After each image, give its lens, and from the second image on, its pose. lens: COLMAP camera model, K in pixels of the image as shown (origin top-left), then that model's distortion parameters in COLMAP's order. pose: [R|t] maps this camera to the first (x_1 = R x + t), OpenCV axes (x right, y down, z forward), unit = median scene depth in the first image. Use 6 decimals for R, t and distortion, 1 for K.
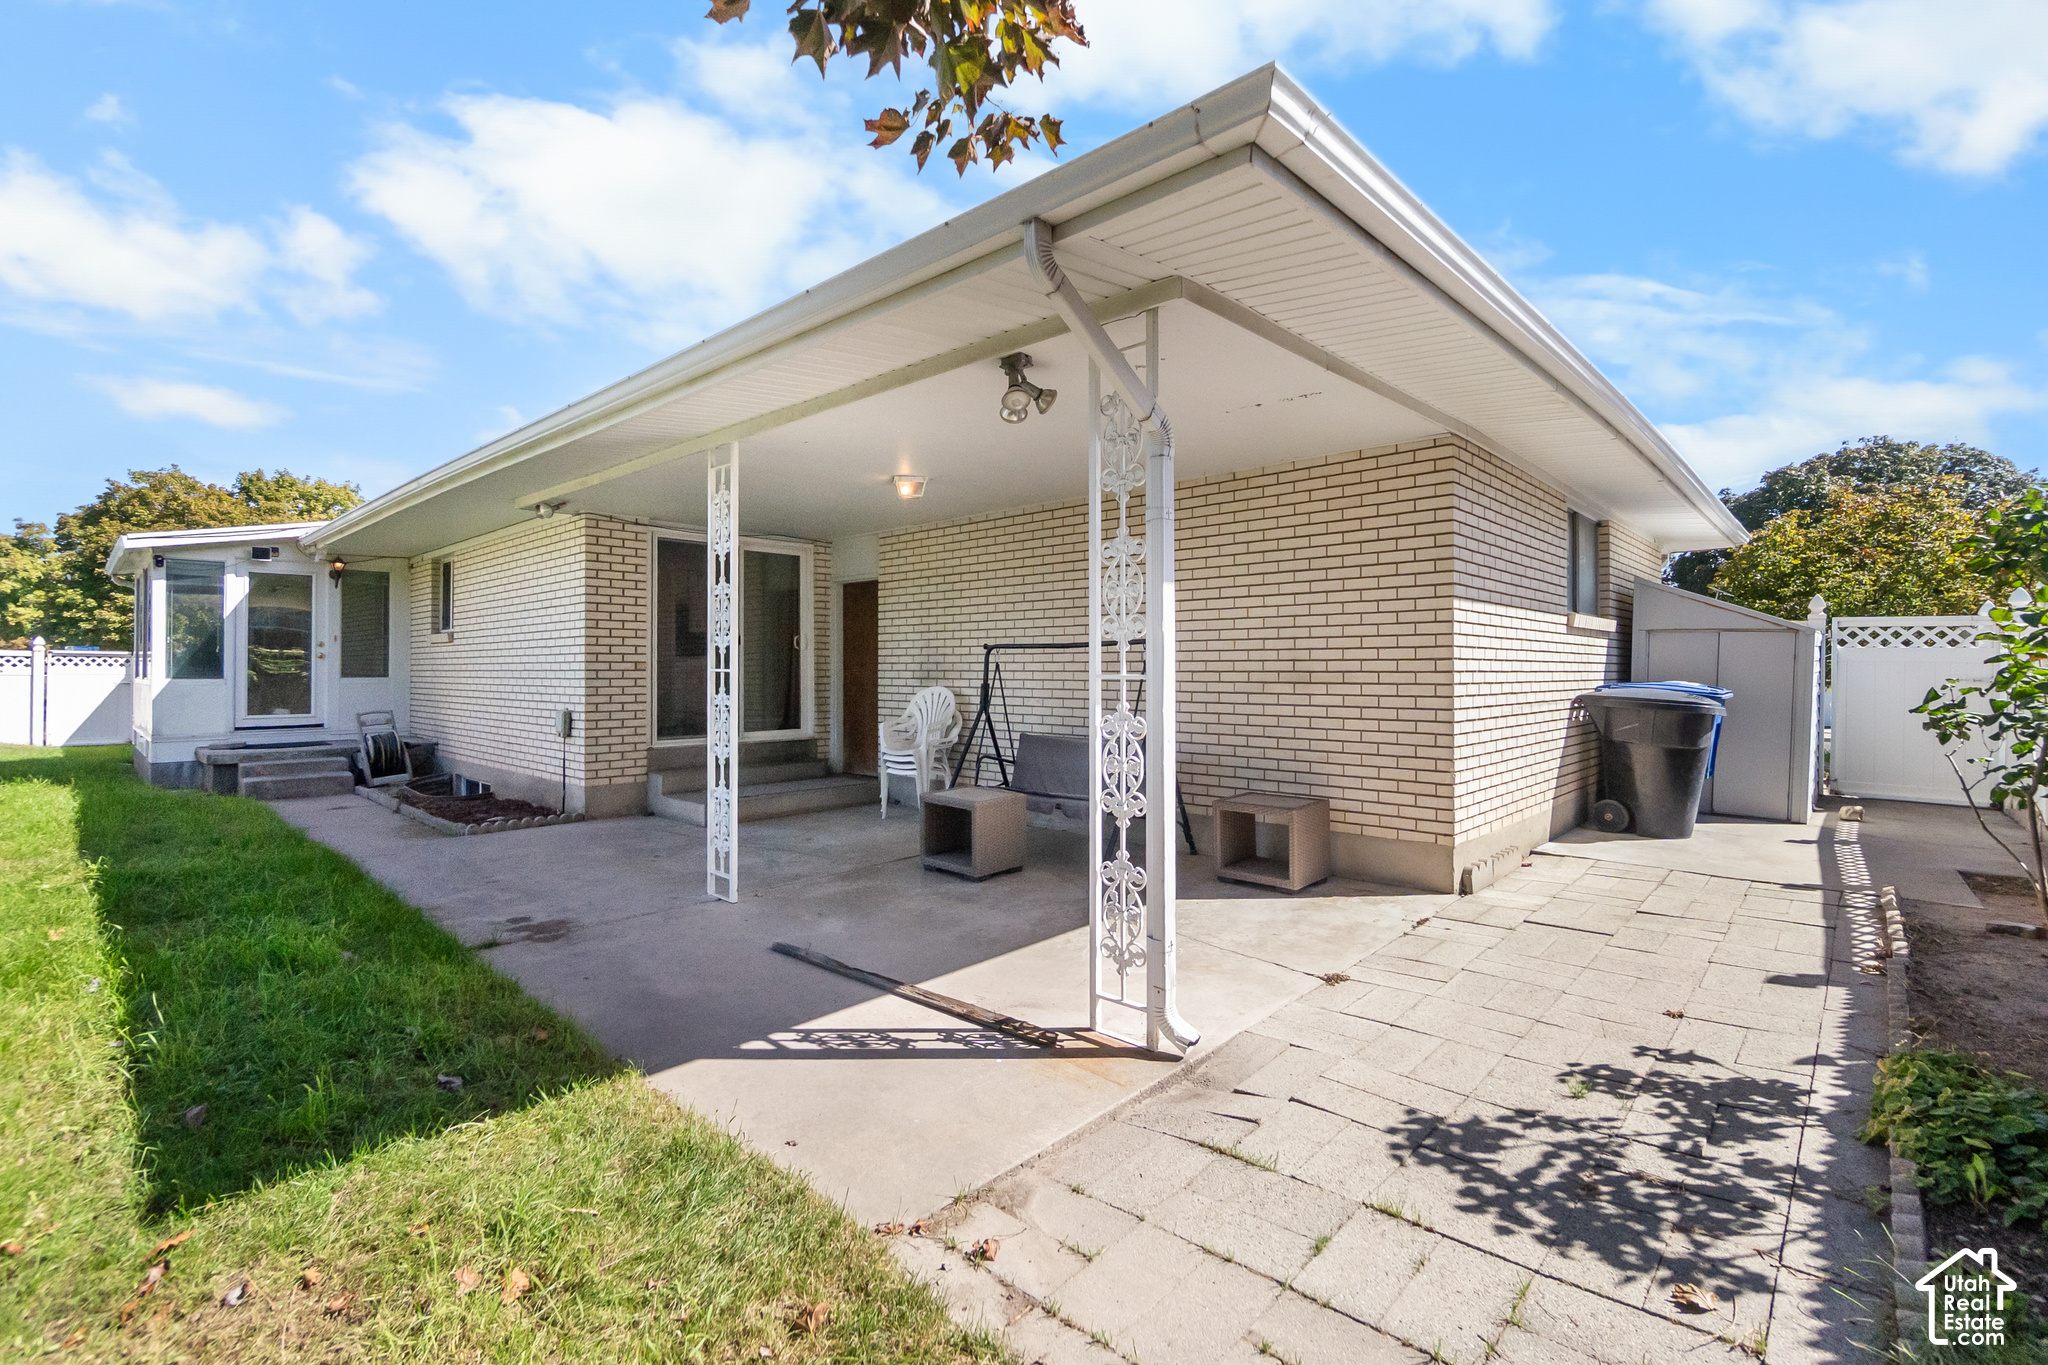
lens RADIAL K [[897.0, 0, 1015.7], [0, 897.0, 669.5], [0, 0, 1]] dist [-0.001859, -0.000509]
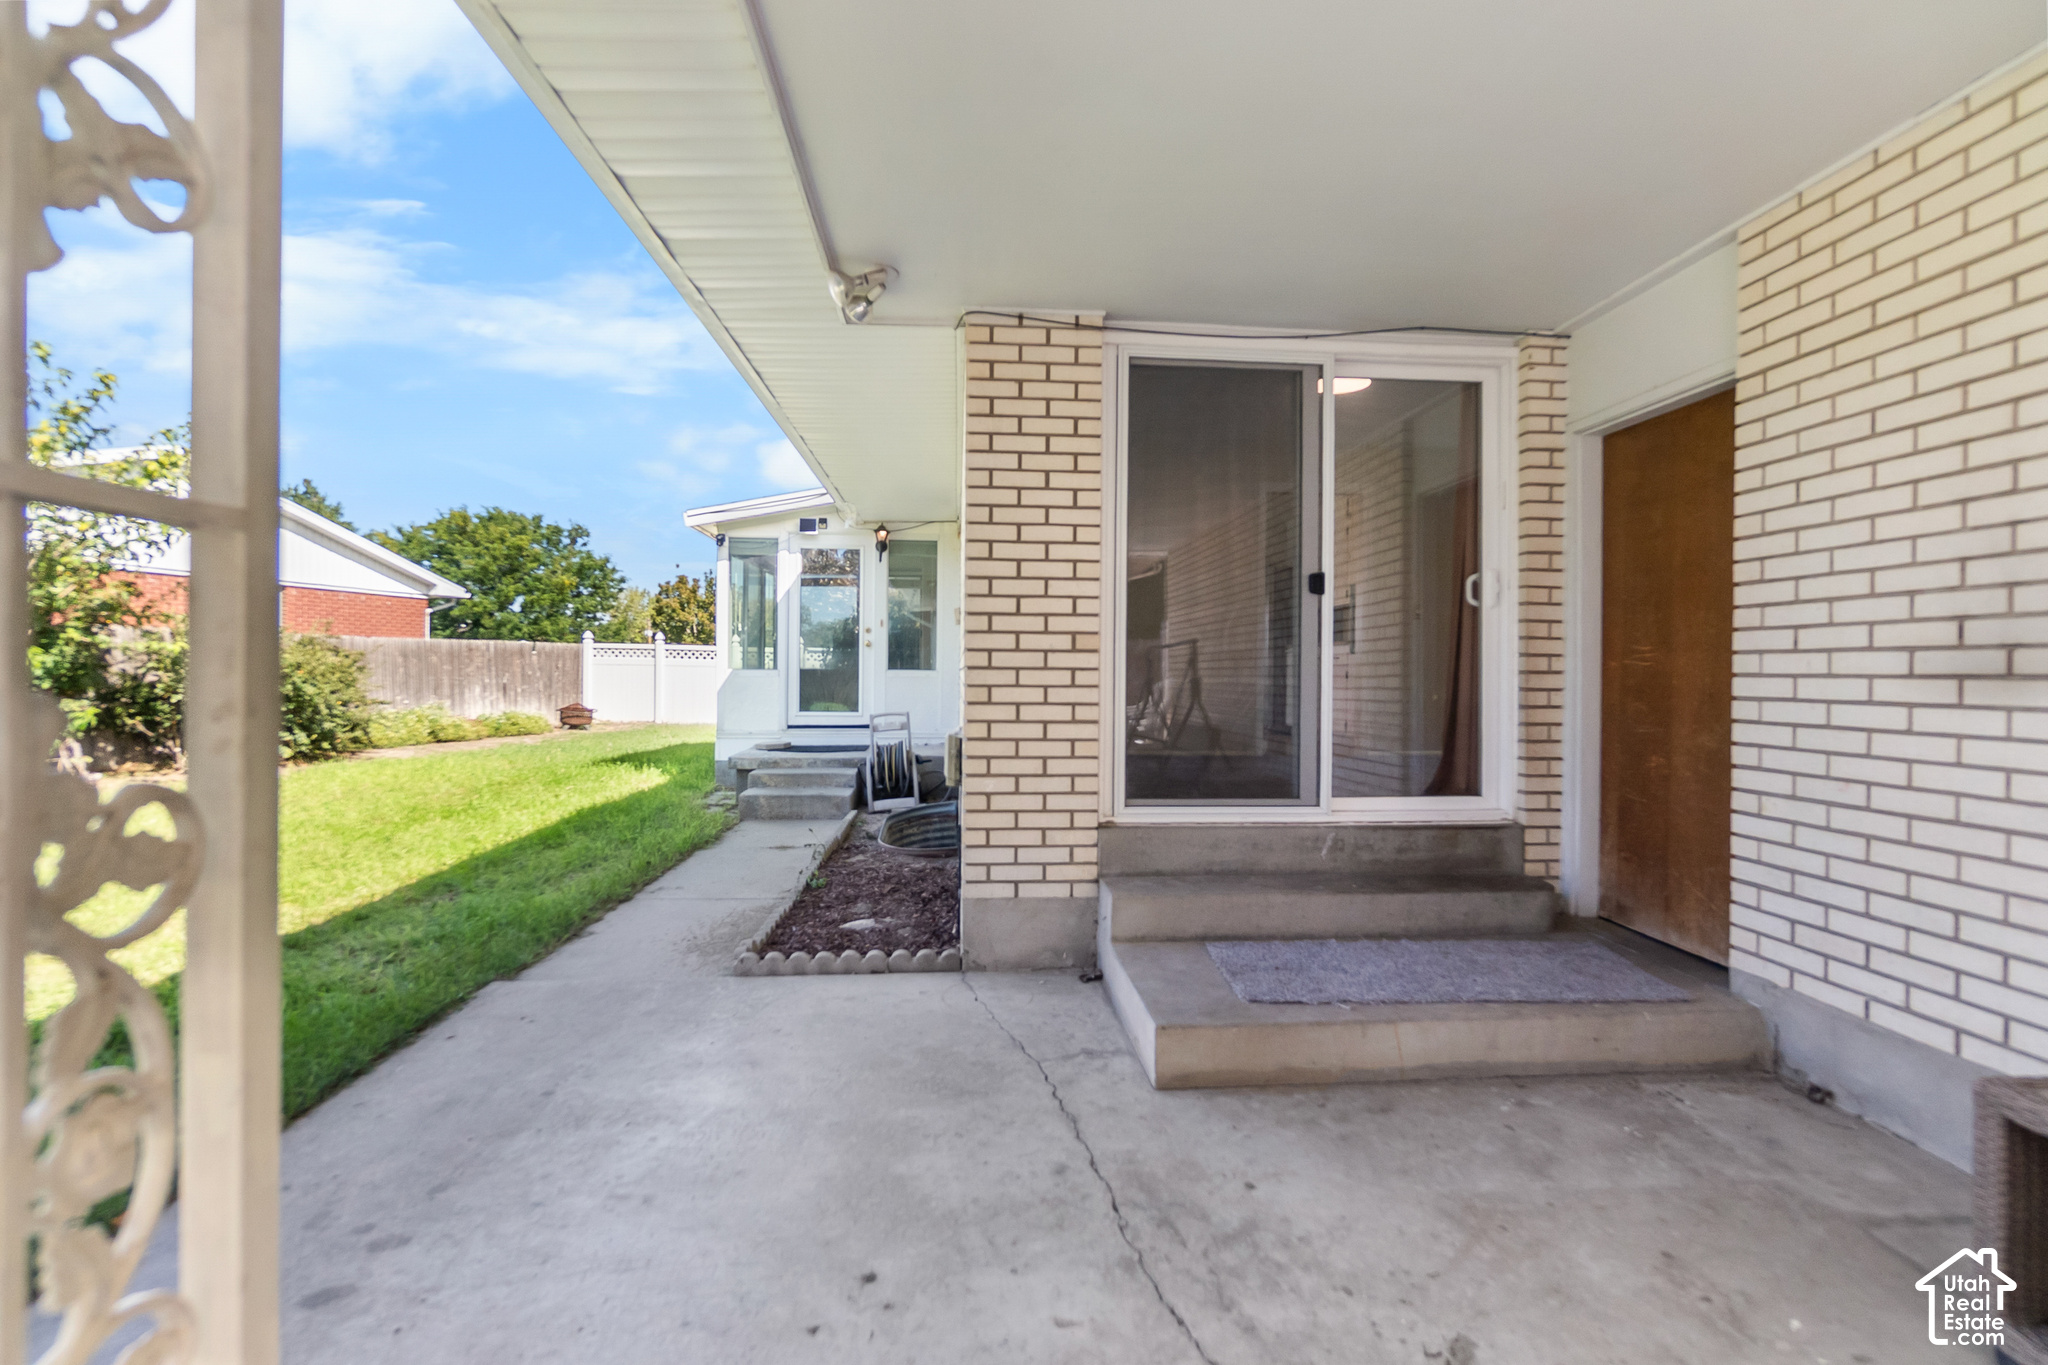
lens RADIAL K [[897.0, 0, 1015.7], [0, 897.0, 669.5], [0, 0, 1]] dist [-0.001859, -0.000509]
pose [[0.733078, 0.005391, -0.680123, -0.120584], [-0.007800, 0.999969, -0.000481, 0.009457], [0.680100, 0.005658, 0.733098, 0.571705]]
